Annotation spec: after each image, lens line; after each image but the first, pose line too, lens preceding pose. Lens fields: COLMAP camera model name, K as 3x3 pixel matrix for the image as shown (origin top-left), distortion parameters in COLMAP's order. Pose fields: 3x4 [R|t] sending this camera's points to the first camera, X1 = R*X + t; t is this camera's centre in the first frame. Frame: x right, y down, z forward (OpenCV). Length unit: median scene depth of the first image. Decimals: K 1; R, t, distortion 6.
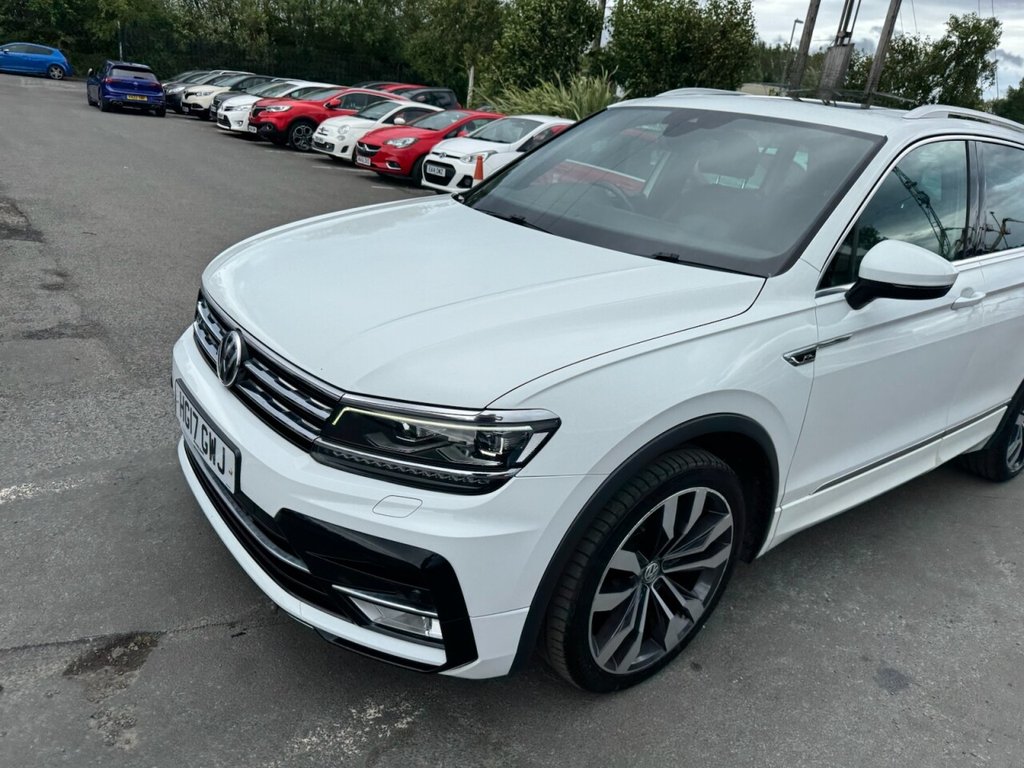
lens RADIAL K [[721.1, 0, 504.0], [0, 721.1, 376.6], [0, 0, 1]] dist [-0.003135, -0.001641]
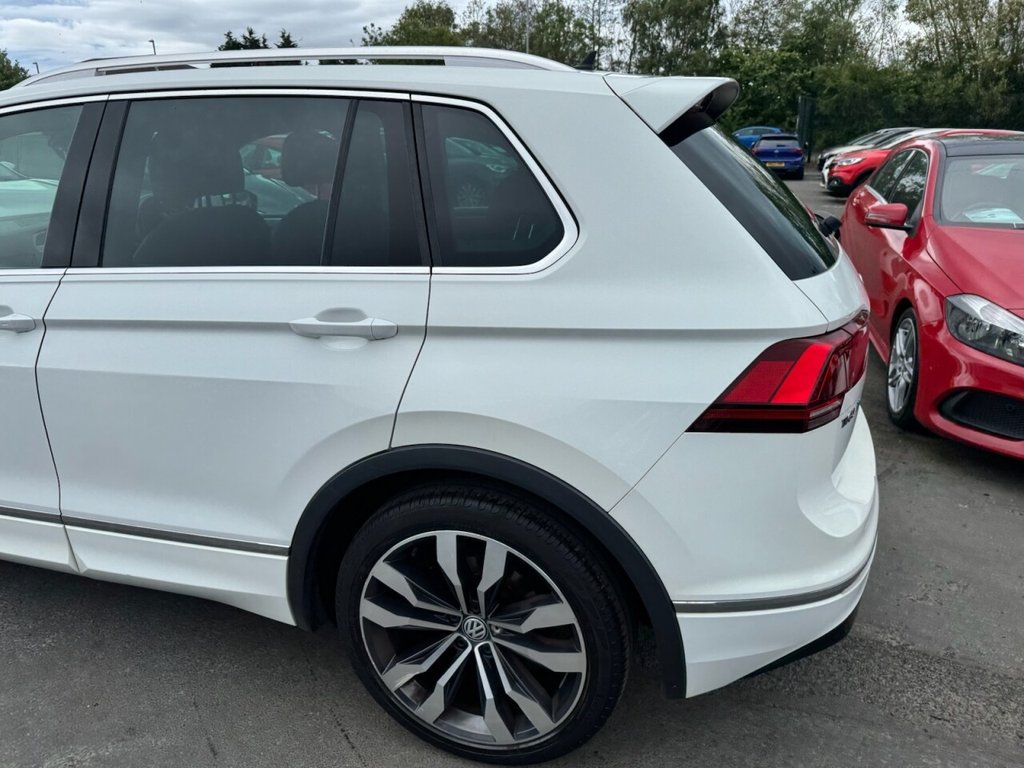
lens RADIAL K [[721.1, 0, 504.0], [0, 721.1, 376.6], [0, 0, 1]] dist [-0.003135, -0.001641]
pose [[0.564598, 0.155793, -0.810529, 0.662678], [-0.230104, 0.972800, 0.026698, -0.037822], [0.792641, 0.171433, 0.585090, 0.363239]]
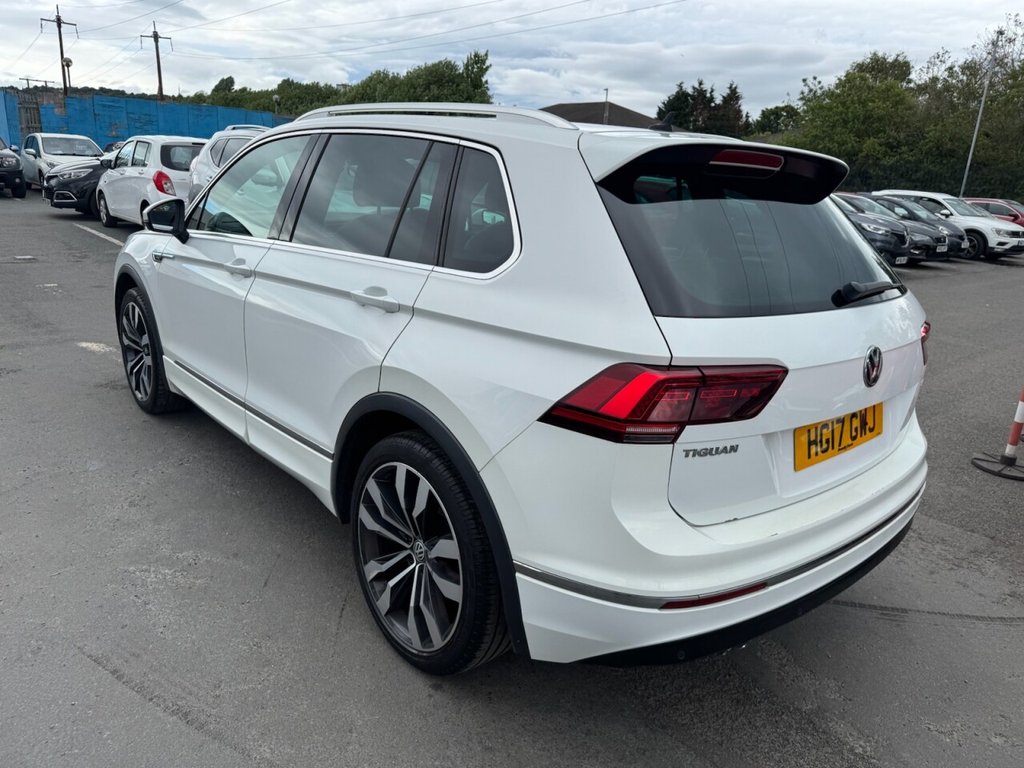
lens RADIAL K [[715.6, 0, 526.4], [0, 715.6, 375.6], [0, 0, 1]] dist [0.025418, -0.030726]
pose [[0.089791, 0.178383, -0.979856, 0.938380], [-0.413314, 0.901788, 0.126296, -0.129405], [0.906151, 0.393648, 0.154700, 0.666454]]
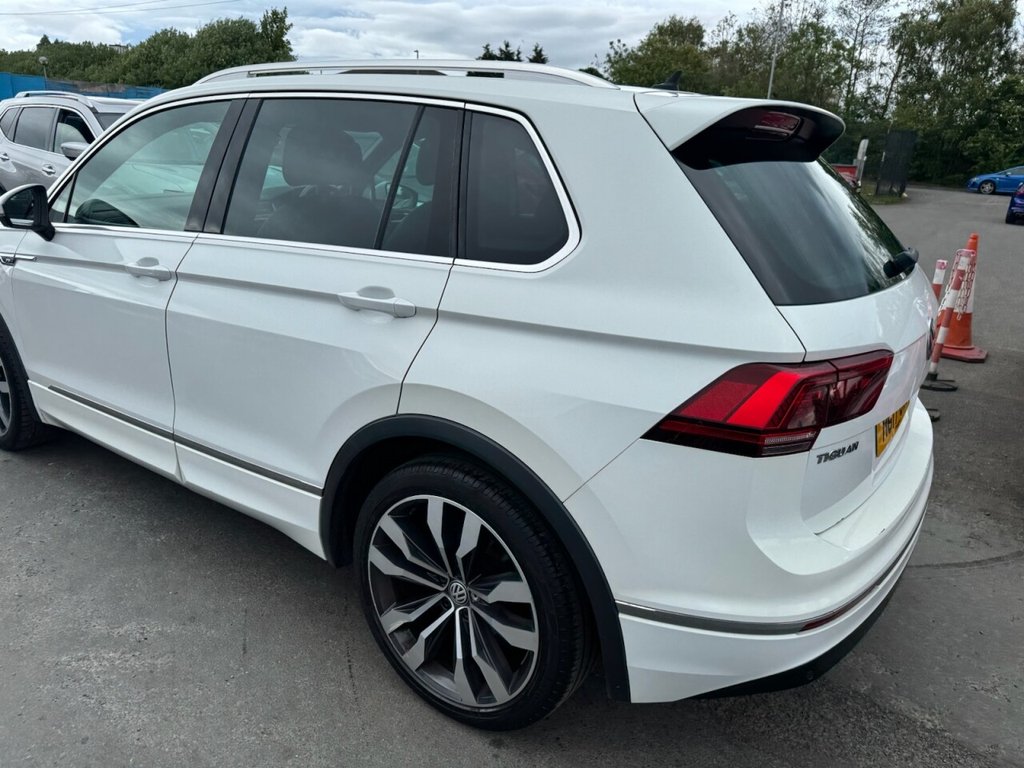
lens RADIAL K [[717.0, 0, 512.0], [0, 717.0, 384.0], [0, 0, 1]] dist [0.003152, -0.001922]
pose [[0.307567, 0.213537, -0.927256, 0.783250], [-0.356292, 0.929444, 0.095860, -0.070713], [0.882303, 0.300891, 0.361948, 0.491160]]
